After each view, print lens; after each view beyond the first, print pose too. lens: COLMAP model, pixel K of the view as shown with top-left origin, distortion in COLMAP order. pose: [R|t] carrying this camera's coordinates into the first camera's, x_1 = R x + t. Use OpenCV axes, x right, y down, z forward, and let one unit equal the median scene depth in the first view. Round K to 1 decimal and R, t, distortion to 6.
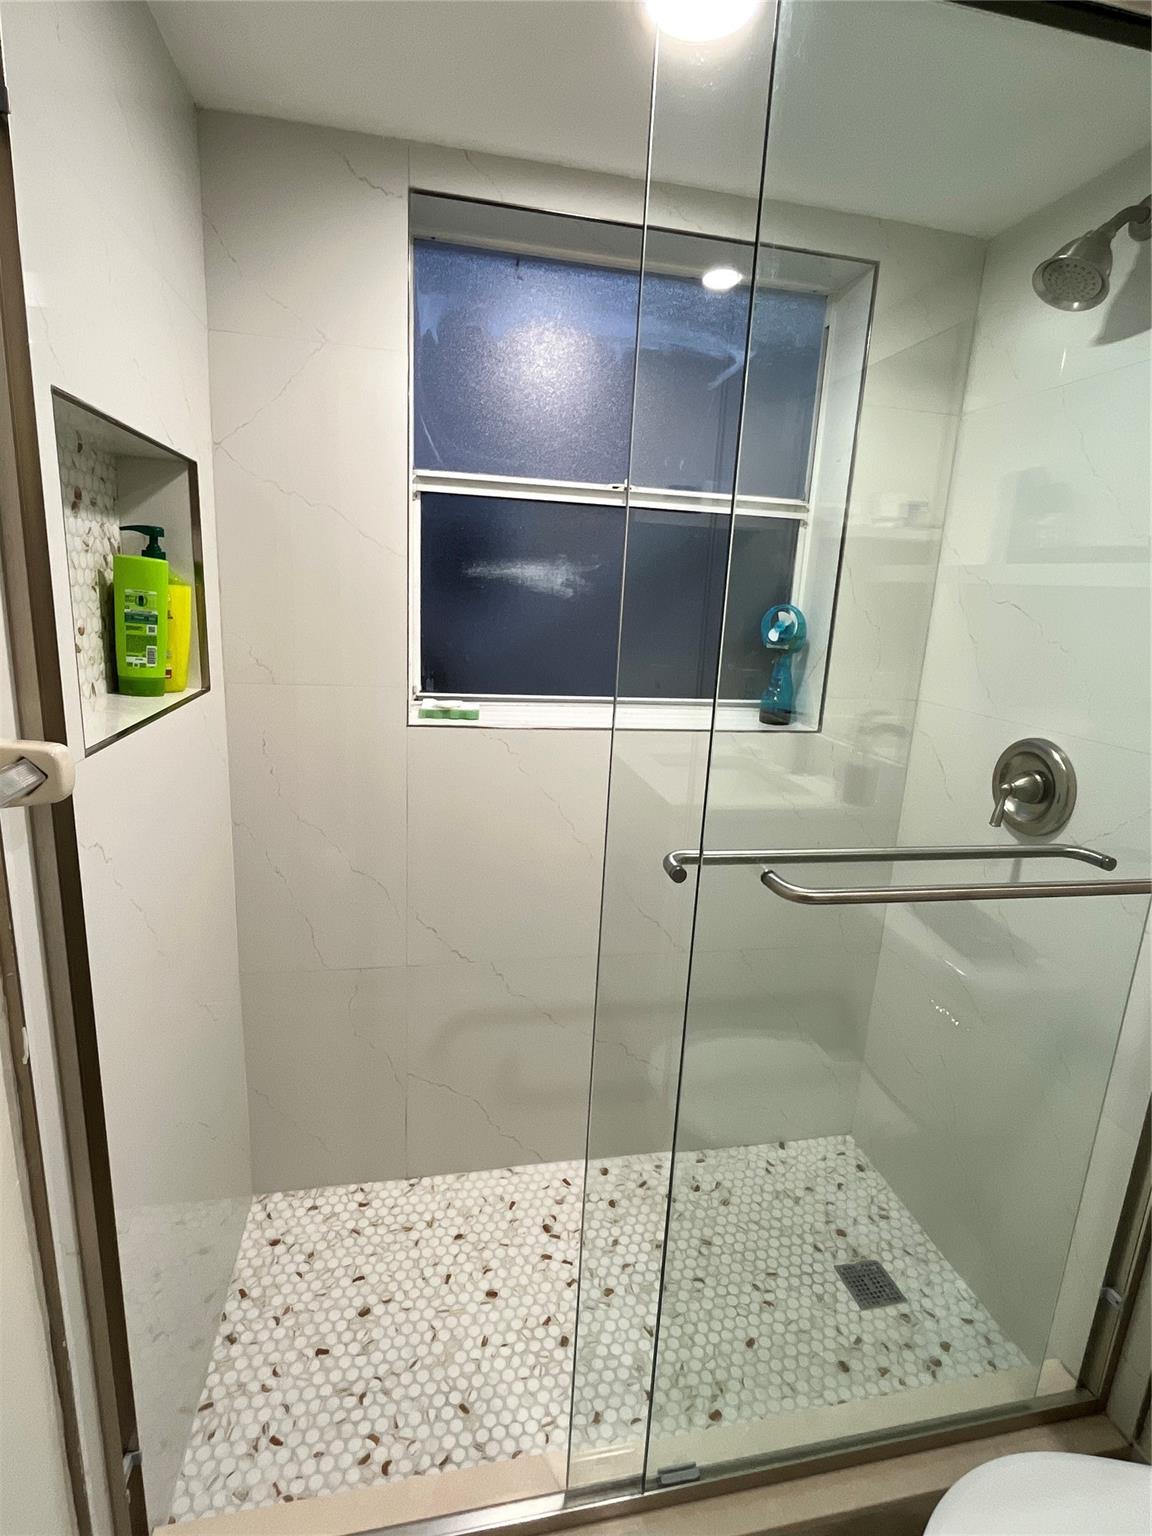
lens RADIAL K [[721.2, 0, 576.0], [0, 721.2, 768.0], [0, 0, 1]] dist [0.000786, 0.000447]
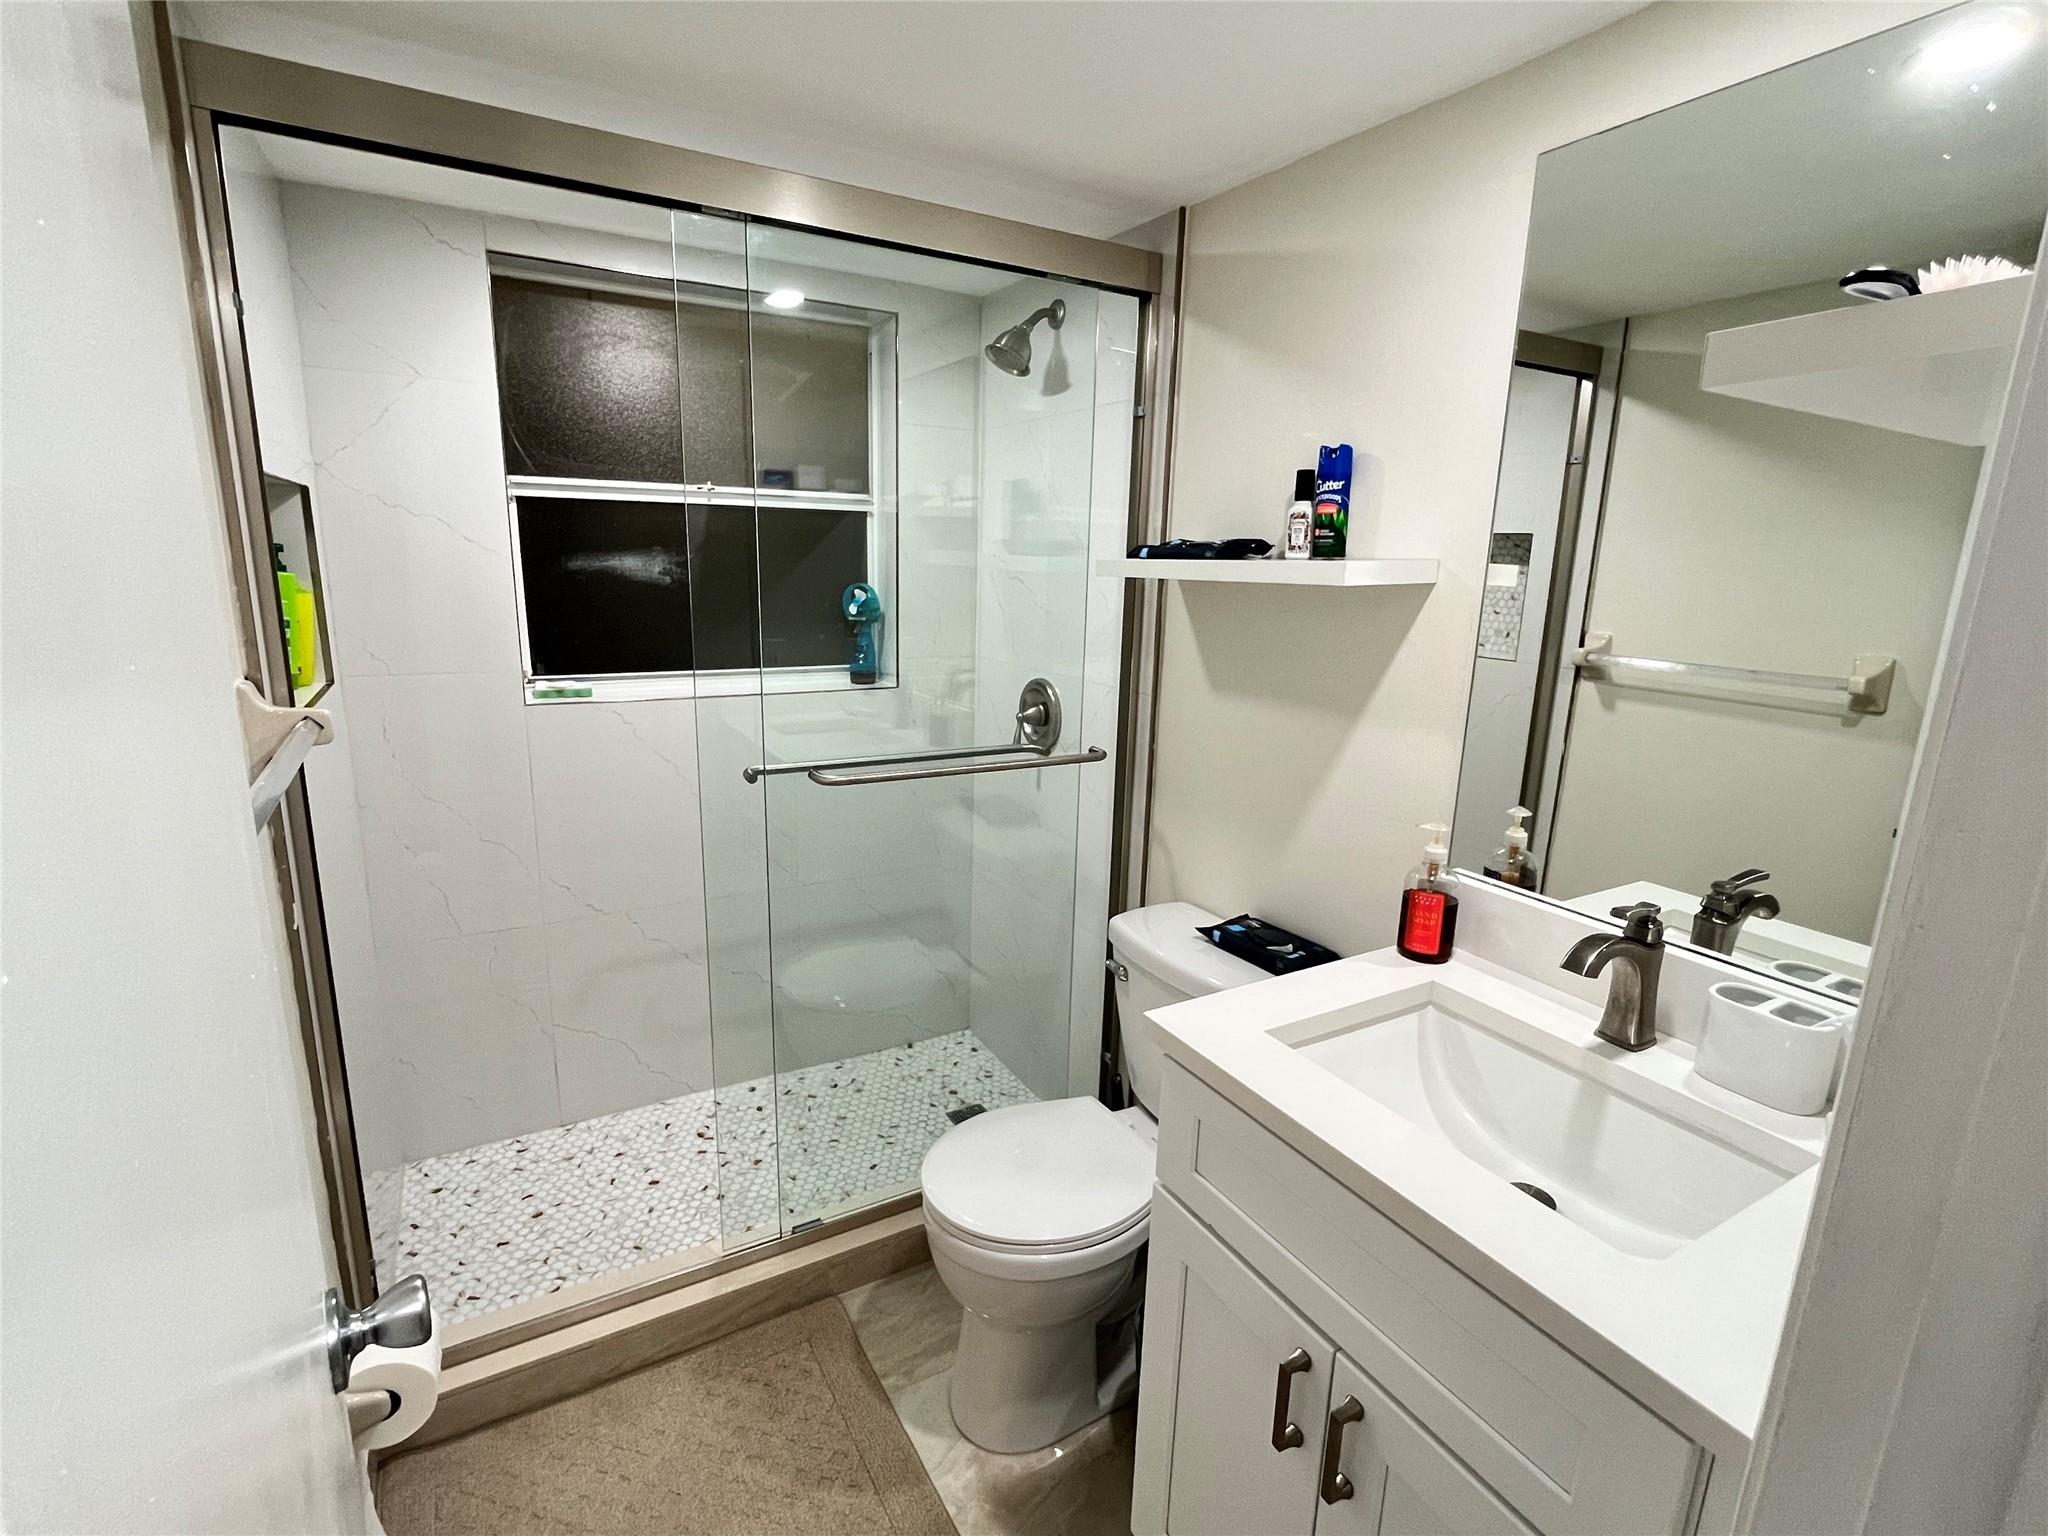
lens RADIAL K [[938.0, 0, 1012.4], [0, 938.0, 768.1], [0, 0, 1]] dist [-0.000251, -0.000251]
pose [[0.952424, -0.093768, 0.289994, 0.054171], [0.093946, 0.995488, 0.013341, 0.085851], [-0.289936, 0.014538, 0.956935, -0.585740]]
